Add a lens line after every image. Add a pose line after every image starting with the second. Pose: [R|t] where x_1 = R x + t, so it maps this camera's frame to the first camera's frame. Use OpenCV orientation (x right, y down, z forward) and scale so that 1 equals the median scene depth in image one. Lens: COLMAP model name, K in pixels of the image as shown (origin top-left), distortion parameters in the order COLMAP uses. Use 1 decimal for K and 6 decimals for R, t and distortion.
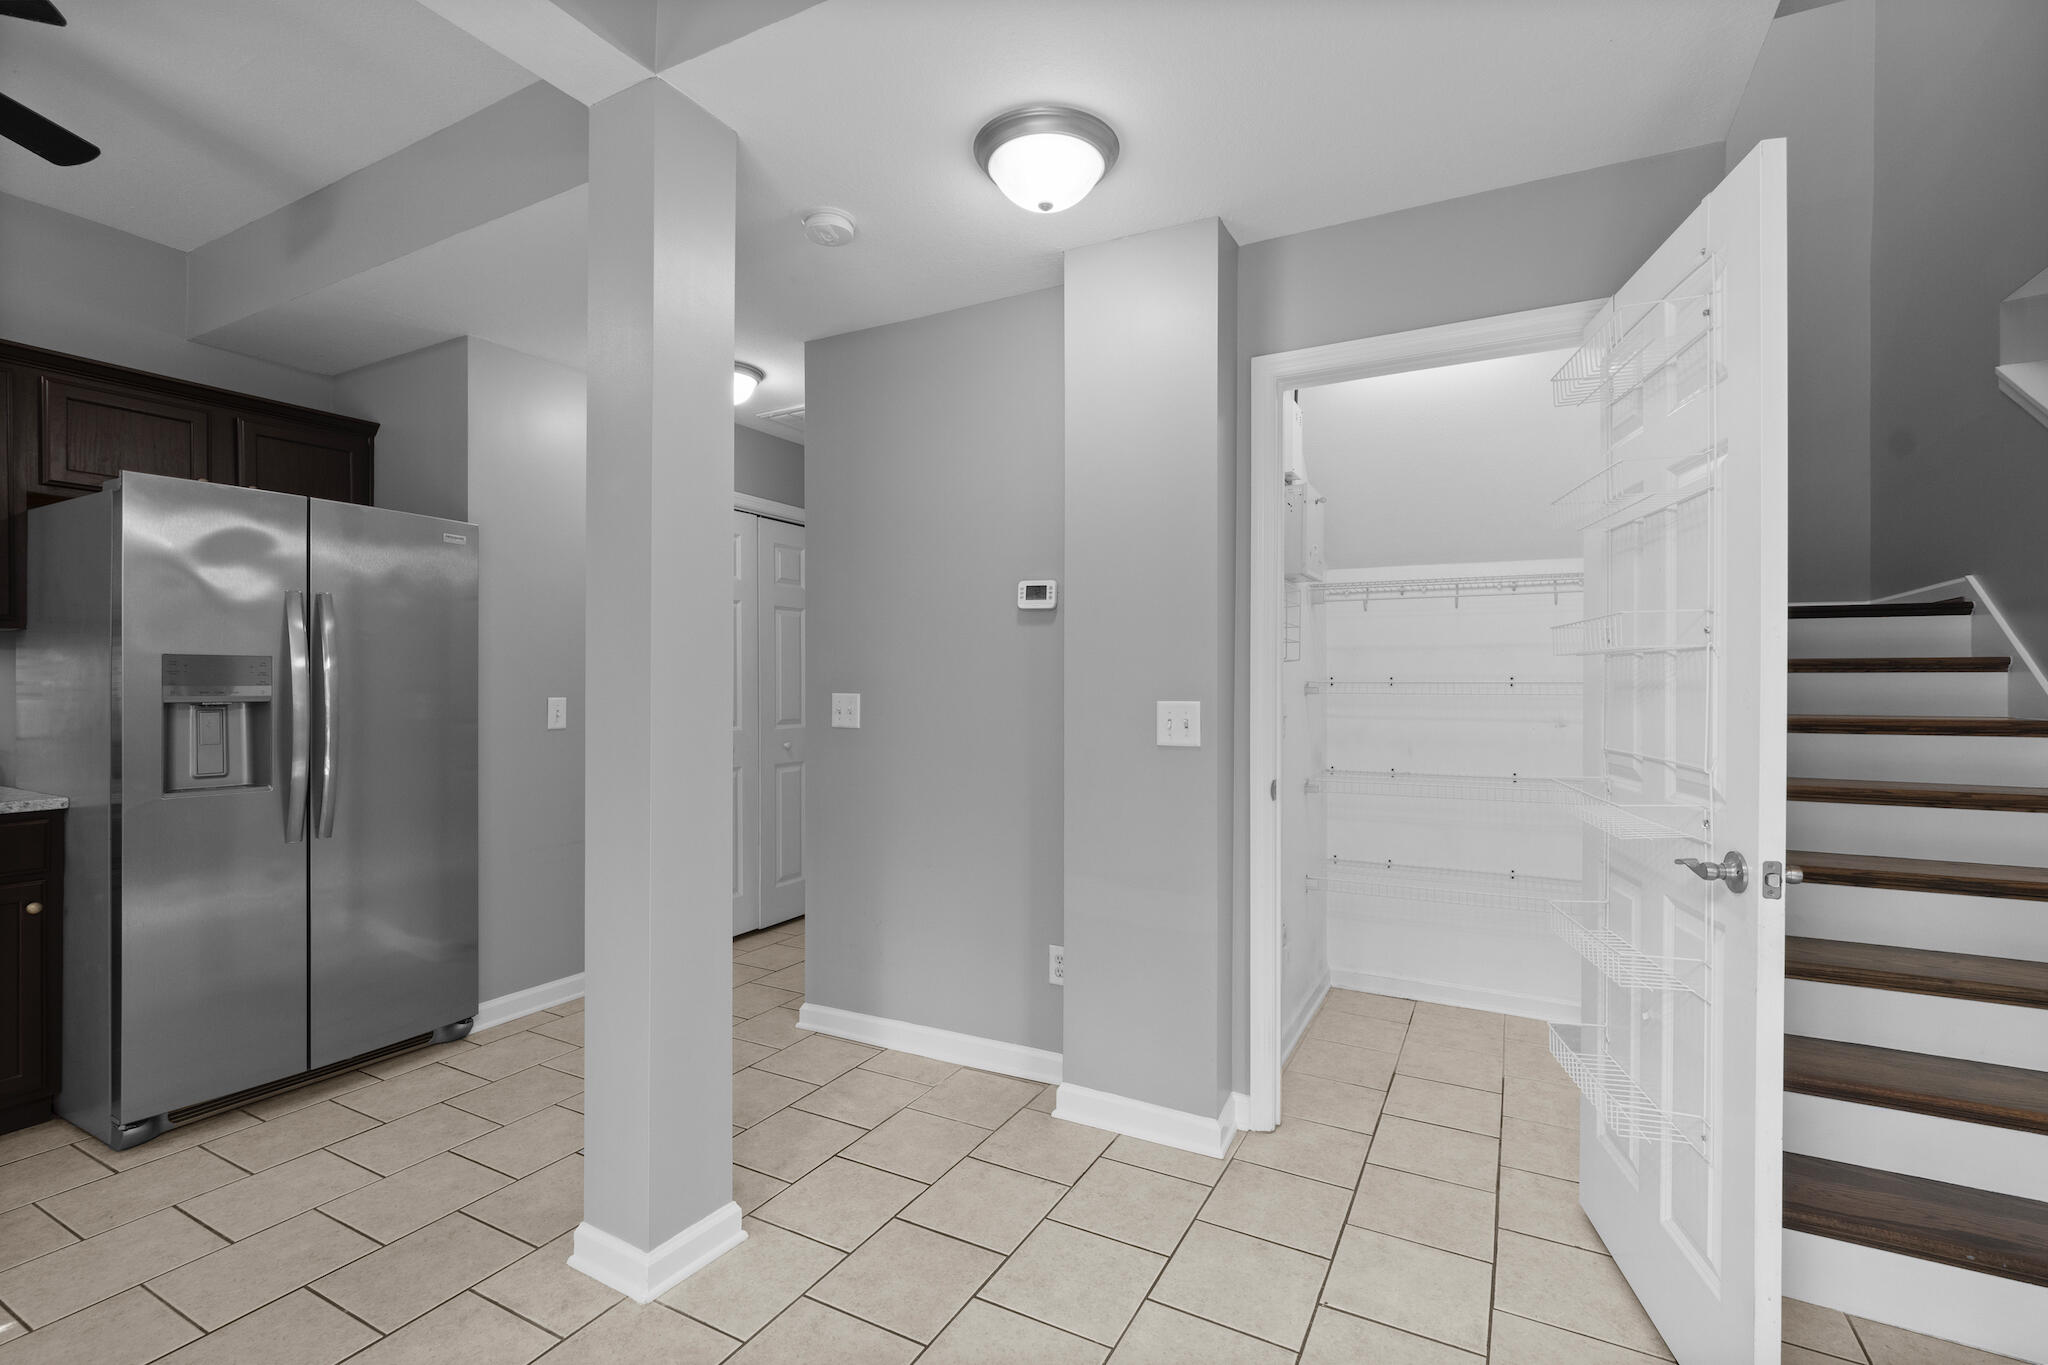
lens RADIAL K [[901.1, 0, 1027.4], [0, 901.1, 684.3], [0, 0, 1]] dist [-0.001334, -0.000517]
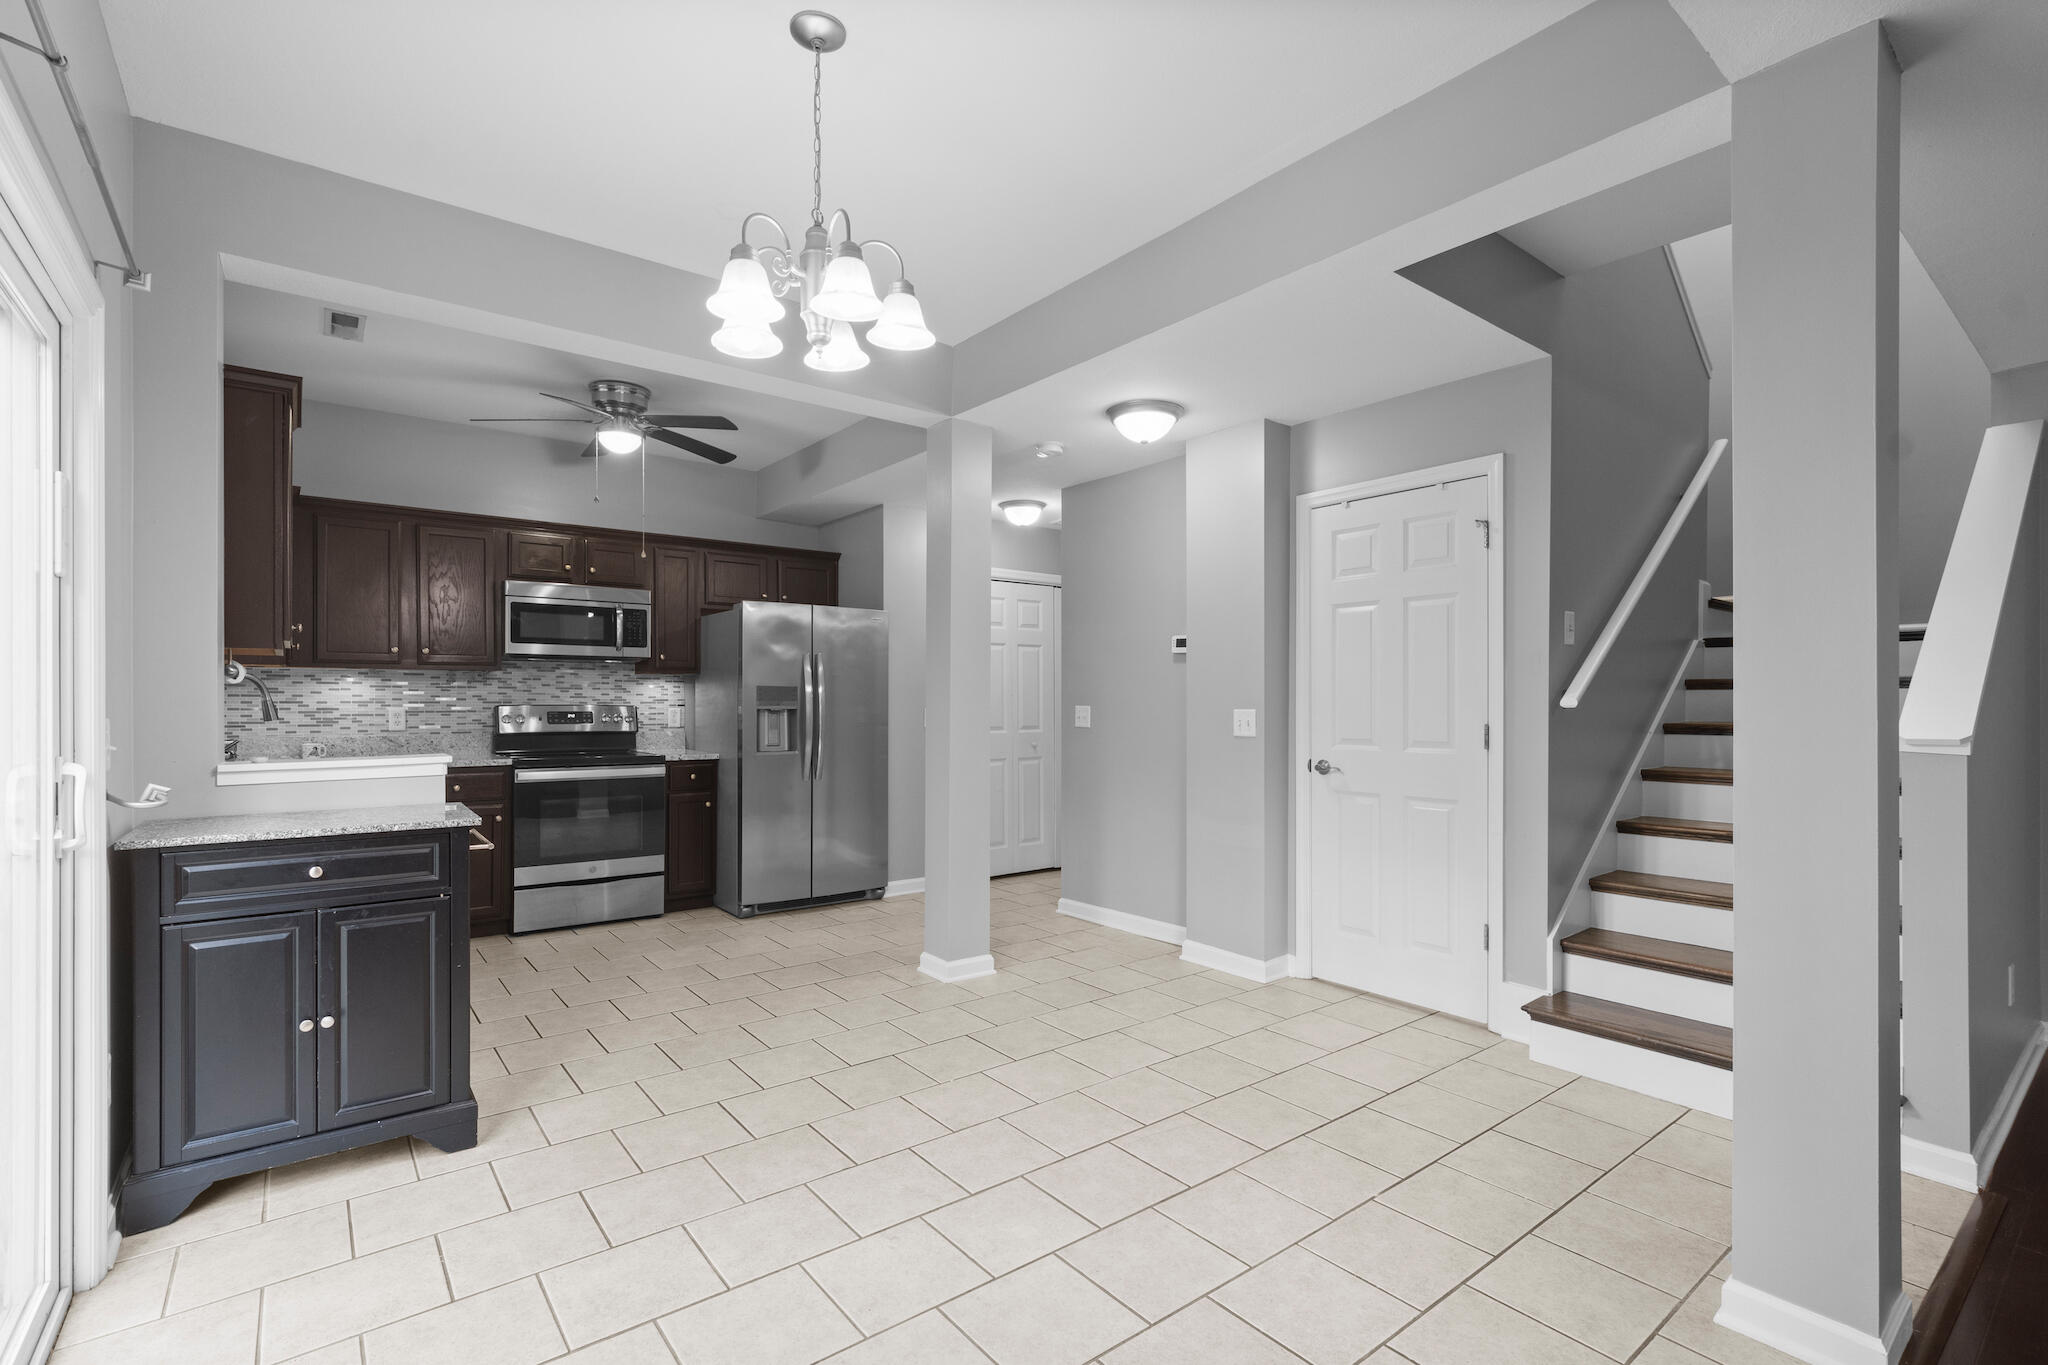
lens RADIAL K [[919.4, 0, 1034.5], [0, 919.4, 701.9], [0, 0, 1]] dist [0.000846, -0.000100]
pose [[0.918332, -0.000219, -0.395810, 0.454501], [-0.001132, 0.999994, -0.003181, 0.009877], [0.395809, 0.003369, 0.918327, -0.670182]]
